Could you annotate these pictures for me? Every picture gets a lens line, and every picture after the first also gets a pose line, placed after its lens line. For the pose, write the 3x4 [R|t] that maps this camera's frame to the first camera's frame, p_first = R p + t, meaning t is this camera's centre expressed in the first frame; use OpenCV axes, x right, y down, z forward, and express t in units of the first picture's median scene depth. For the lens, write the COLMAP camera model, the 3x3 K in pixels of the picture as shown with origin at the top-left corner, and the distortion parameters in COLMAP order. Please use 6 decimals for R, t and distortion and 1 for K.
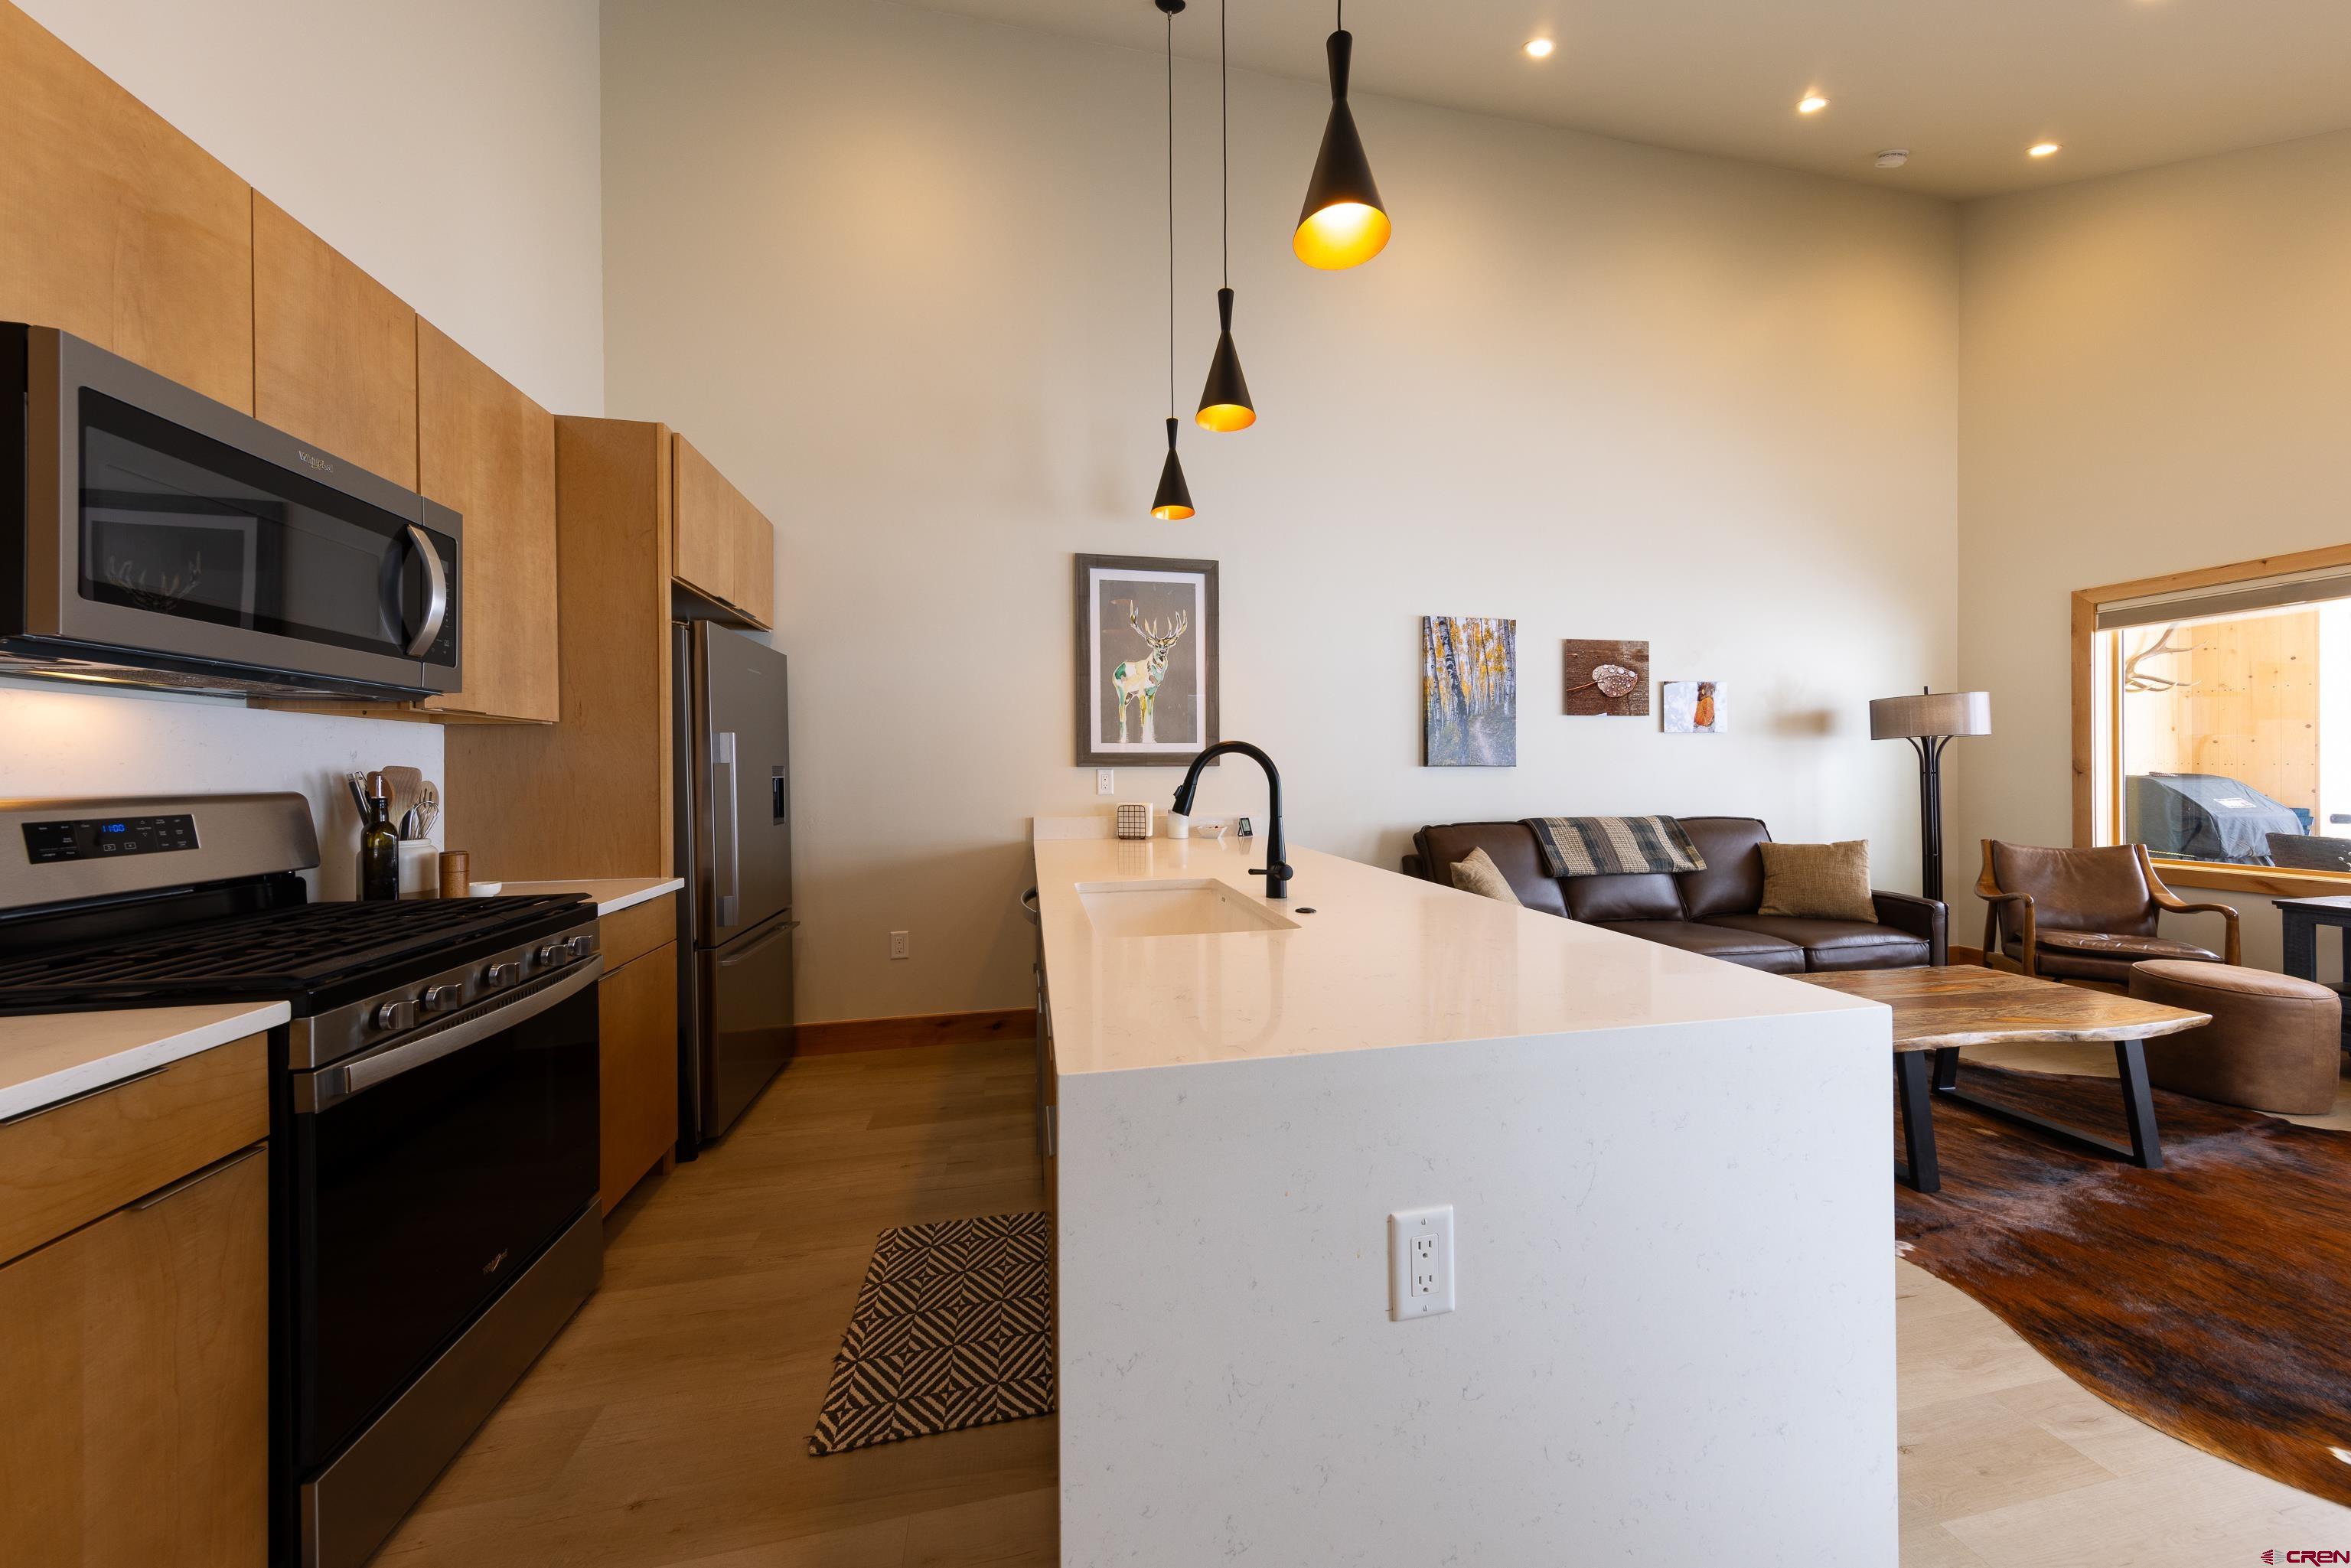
lens RADIAL K [[765.7, 0, 1186.4], [0, 765.7, 773.5], [0, 0, 1]] dist [0.006403, -0.000925]
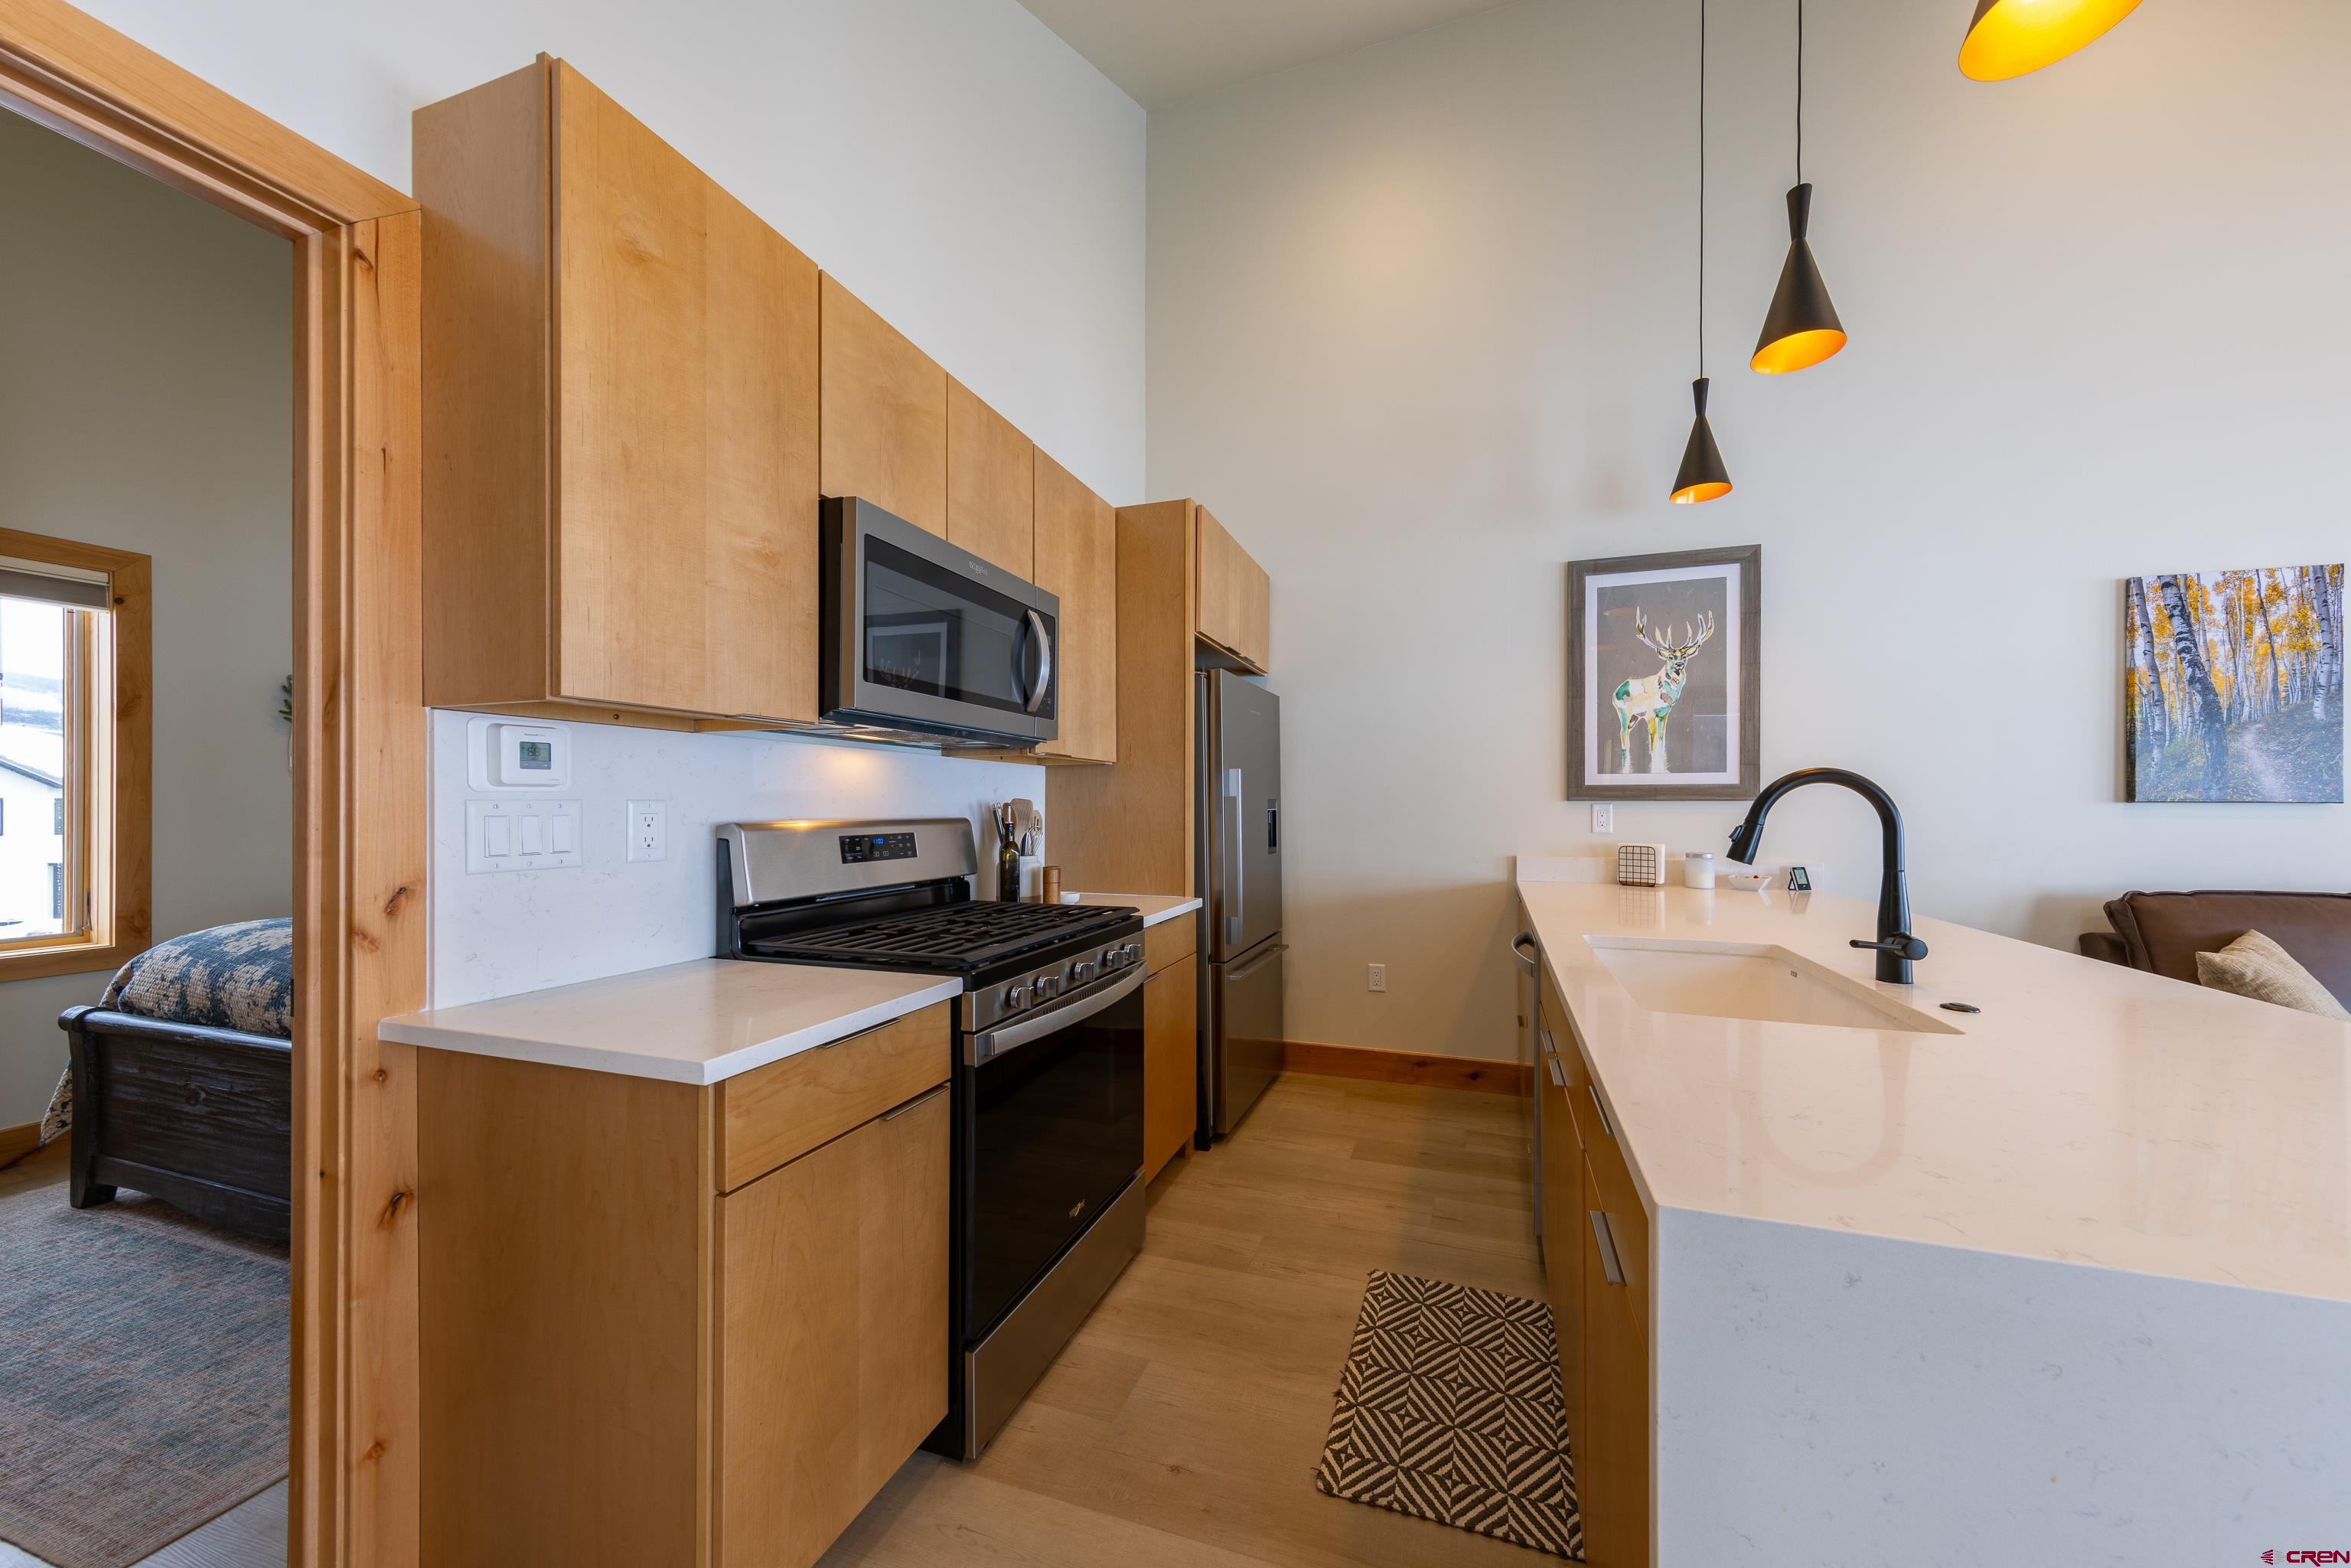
lens RADIAL K [[770.5, 0, 1239.2], [0, 770.5, 805.3], [0, 0, 1]] dist [0.006623, -0.000377]
pose [[0.871399, 0.006300, -0.490535, -0.042069], [-0.007670, 0.999970, -0.000783, -0.000069], [0.490515, 0.004445, 0.871421, 0.033089]]
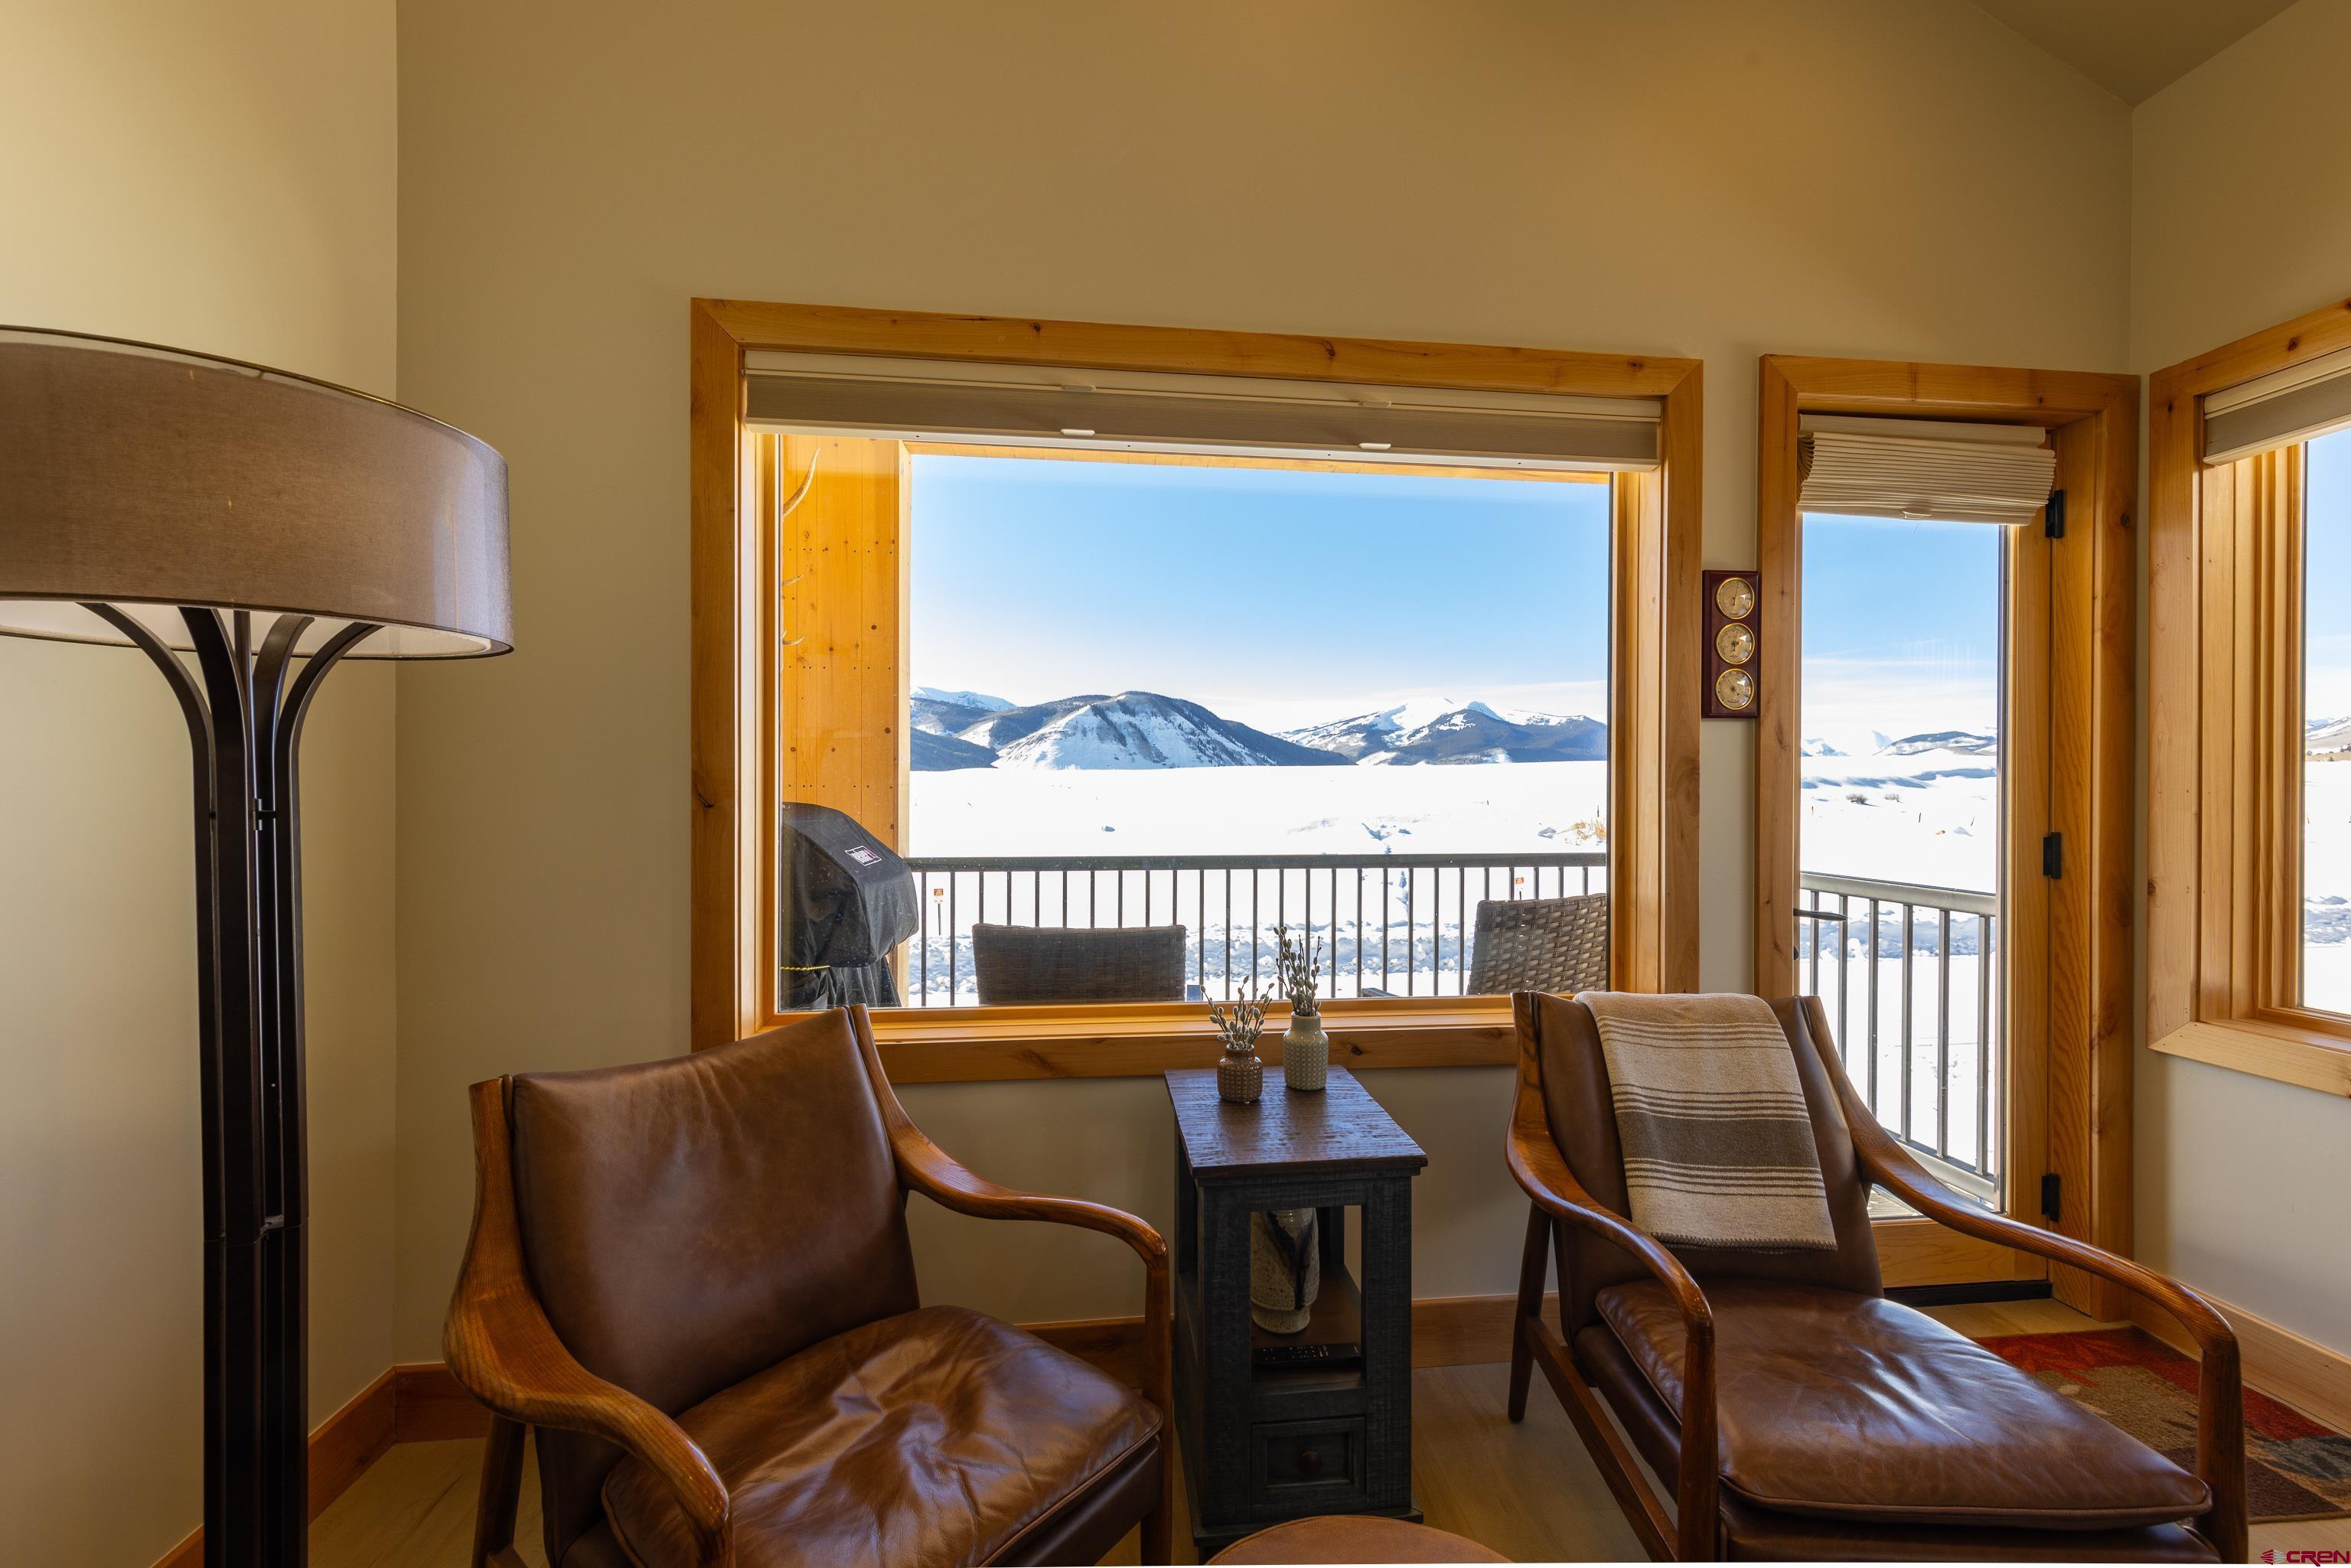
lens RADIAL K [[911.4, 0, 1186.7], [0, 911.4, 789.7], [0, 0, 1]] dist [0.006341, -0.000308]
pose [[0.088782, 0.005056, 0.996038, 0.996963], [-0.002126, 0.999986, -0.004887, -0.008643], [-0.996049, -0.001683, 0.088791, 0.978806]]
